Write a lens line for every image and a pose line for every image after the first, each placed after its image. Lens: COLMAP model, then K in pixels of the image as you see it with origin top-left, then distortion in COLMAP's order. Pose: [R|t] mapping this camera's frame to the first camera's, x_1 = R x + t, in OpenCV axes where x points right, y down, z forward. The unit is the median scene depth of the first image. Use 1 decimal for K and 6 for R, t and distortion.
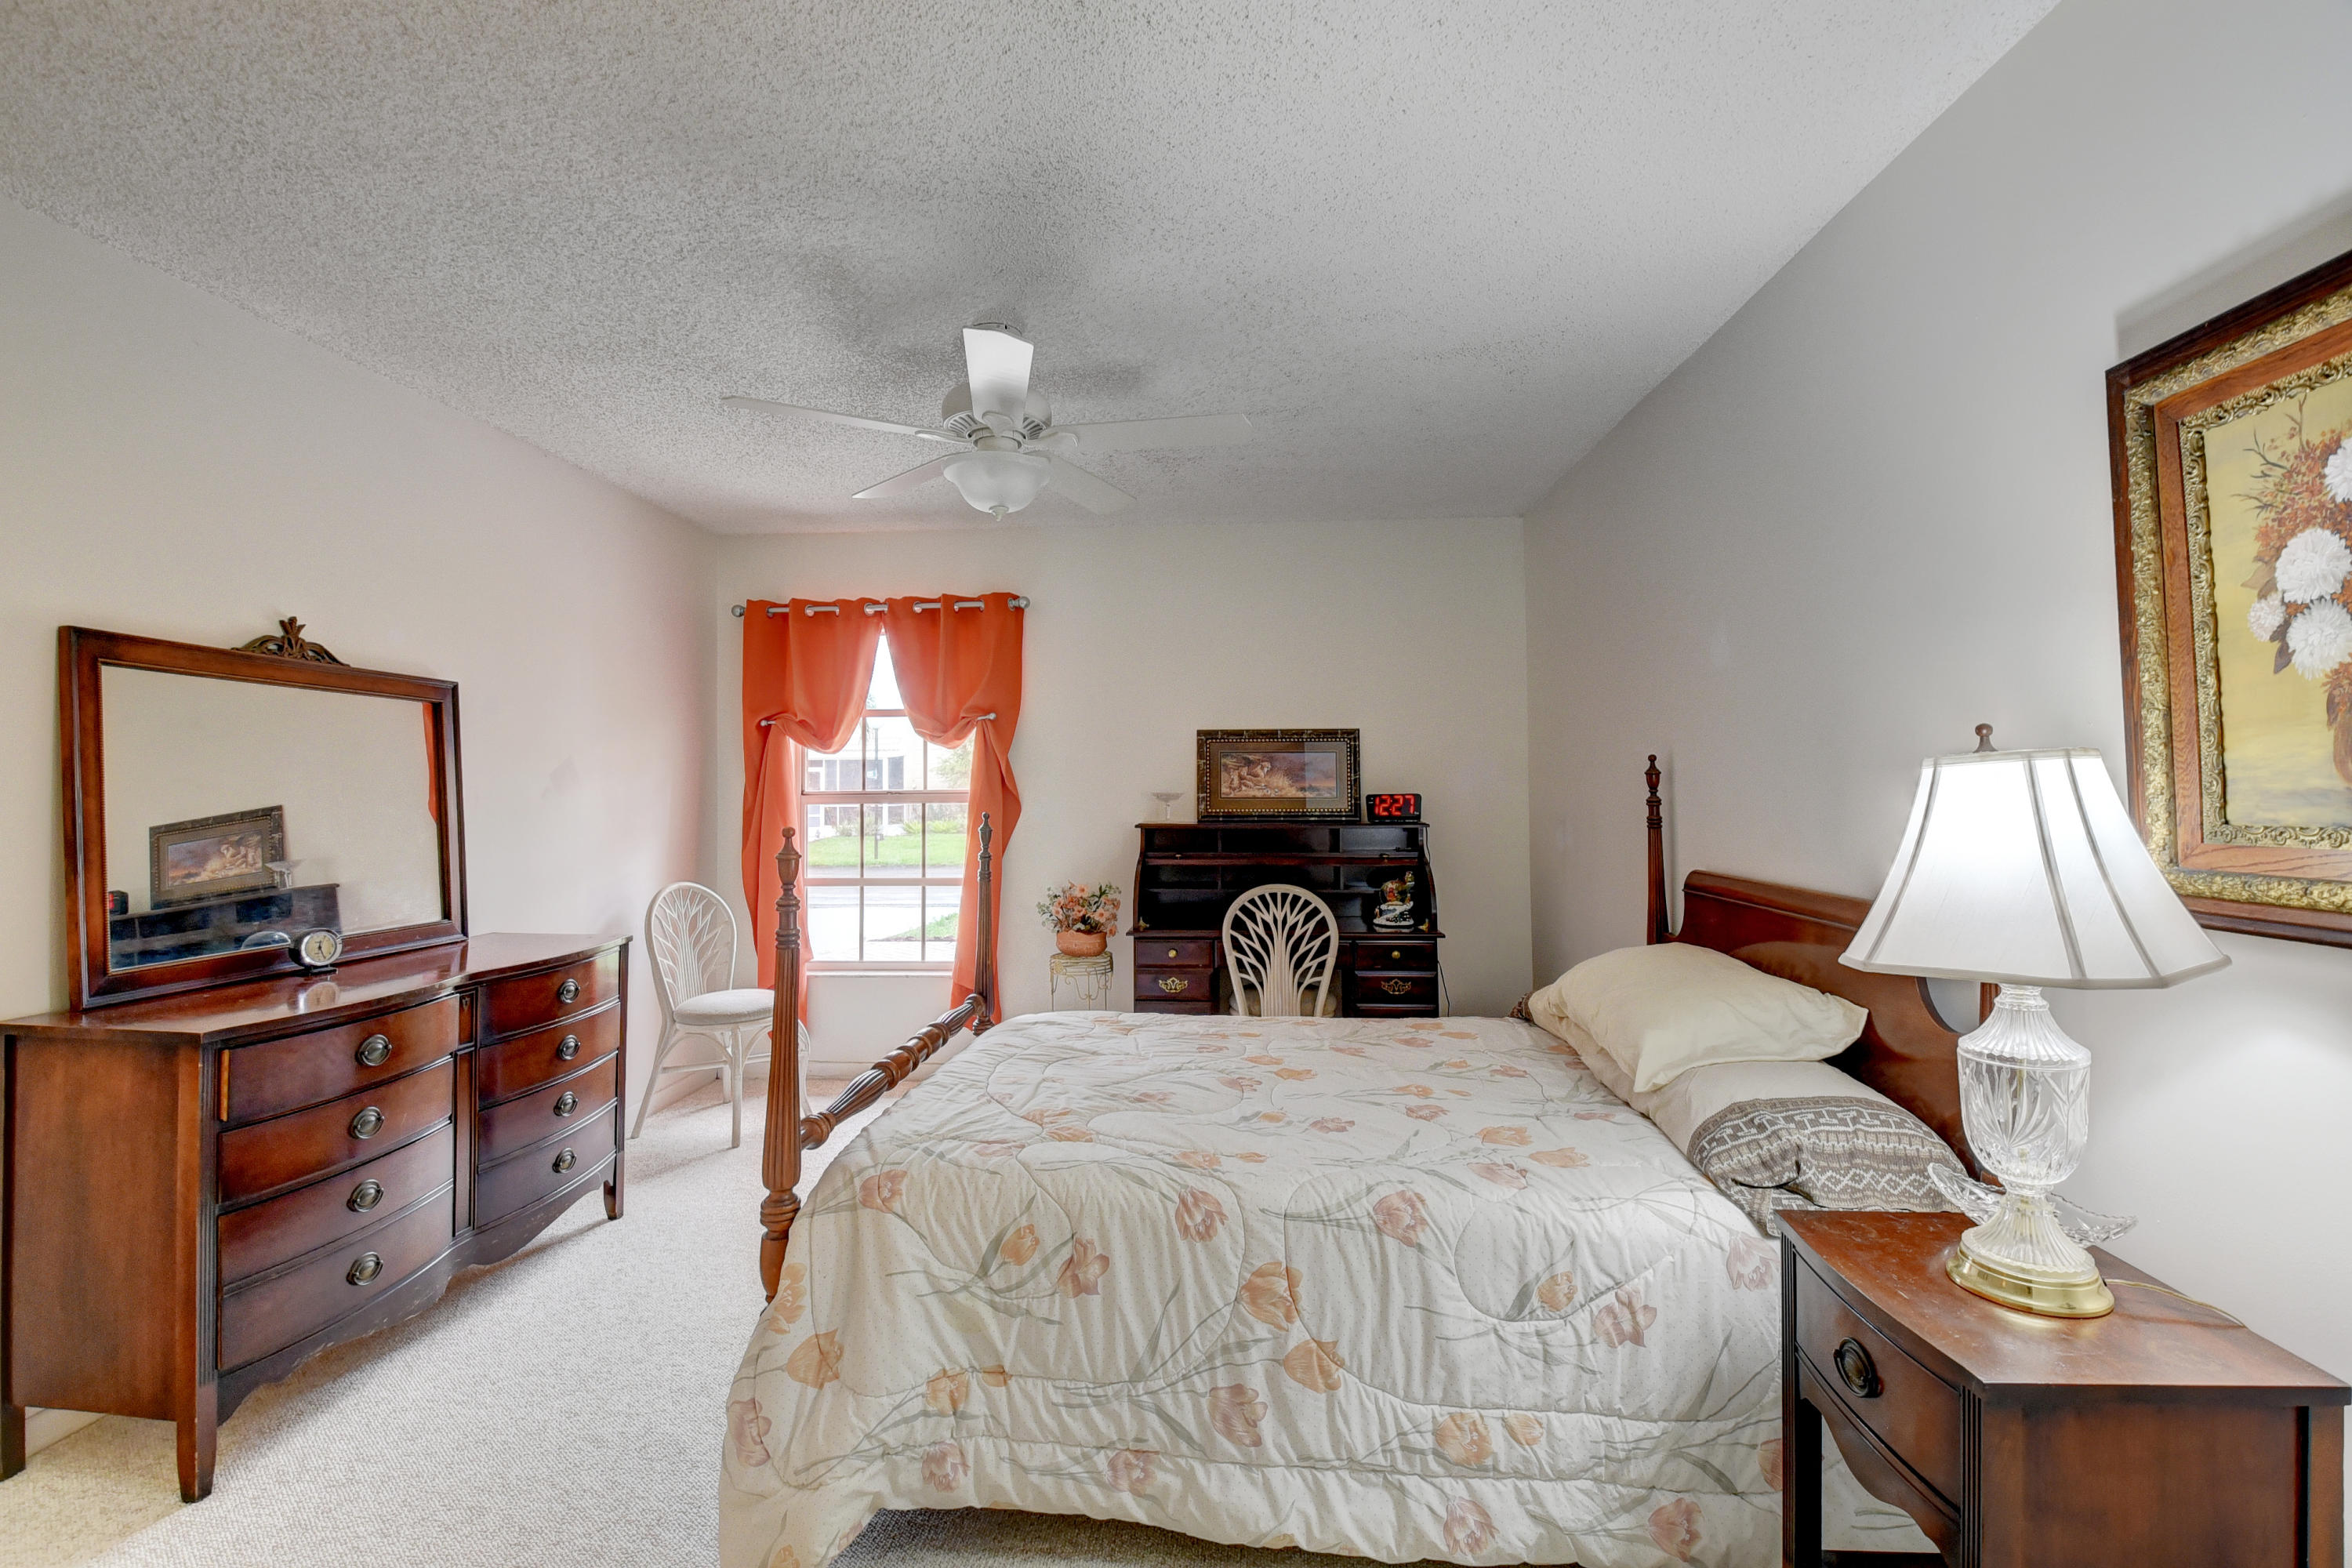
lens RADIAL K [[1031.6, 0, 1176.0], [0, 1031.6, 784.0], [0, 0, 1]] dist [-0.001949, -0.000369]
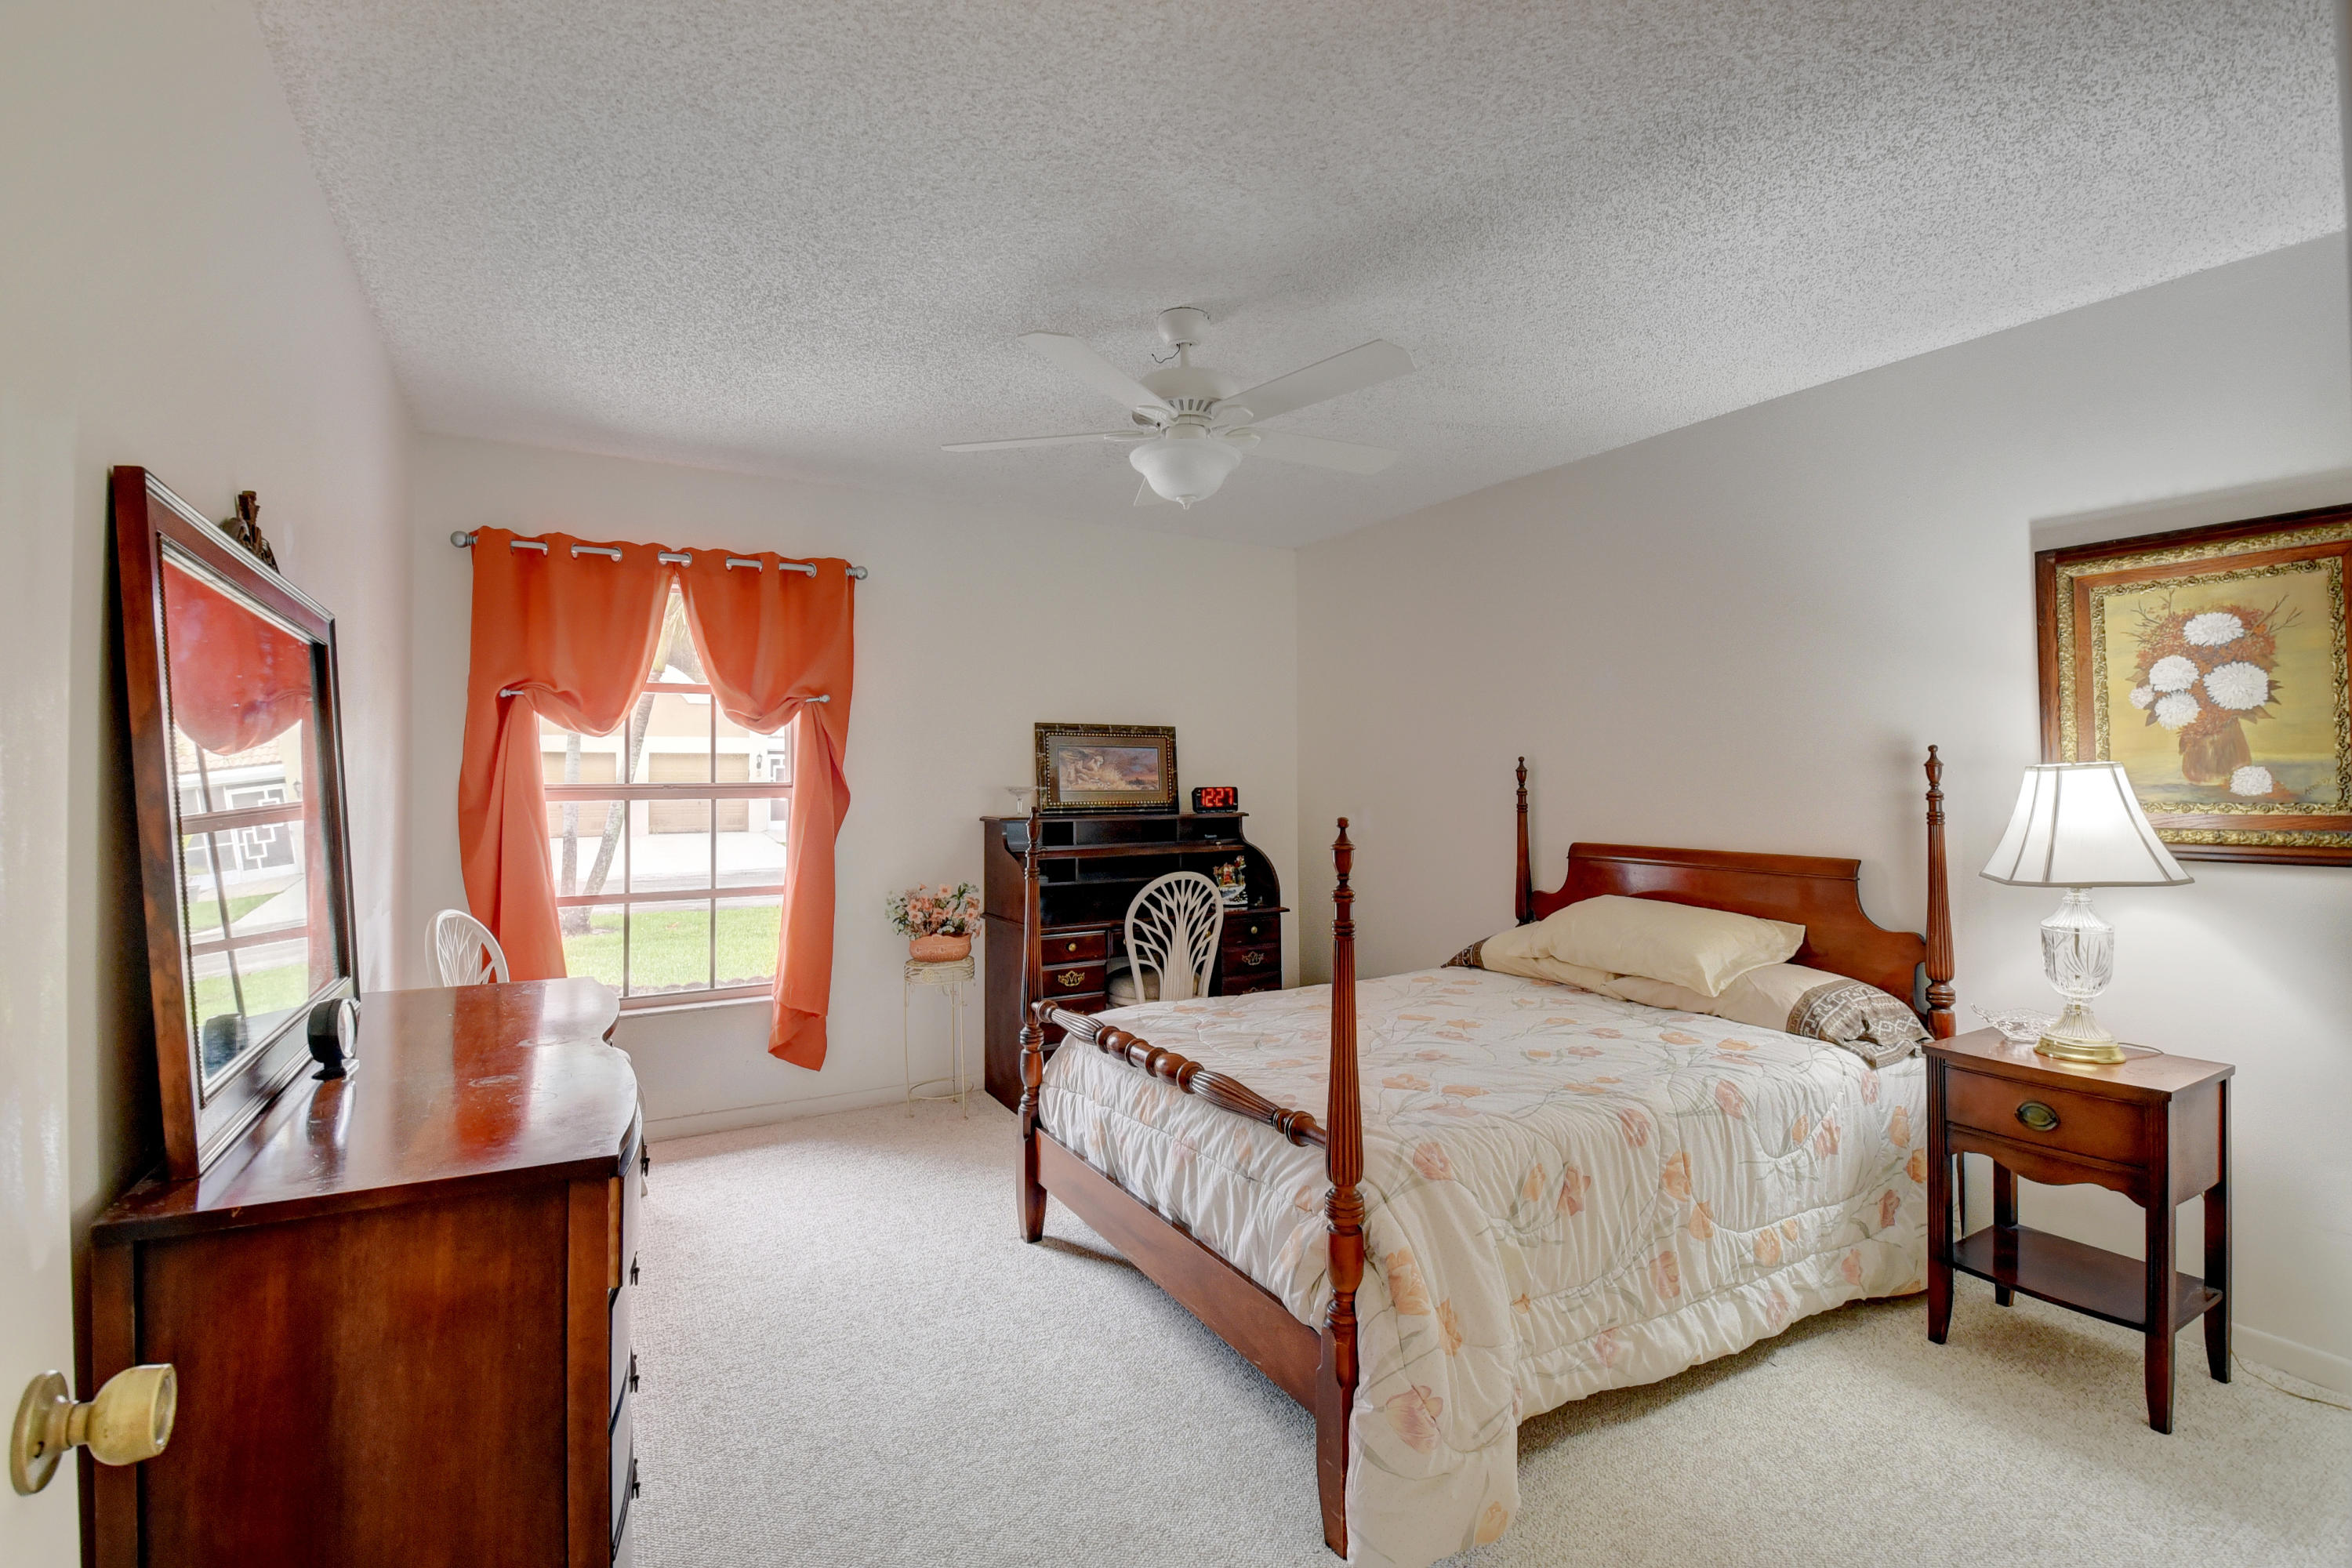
lens RADIAL K [[1028.1, 0, 1176.0], [0, 1028.1, 784.0], [0, 0, 1]] dist [0.003031, 0.000147]
pose [[0.826522, 0.000364, 0.562904, -0.503207], [-0.004510, 0.999972, 0.005975, 0.000346], [-0.562886, -0.007478, 0.826501, 0.128914]]
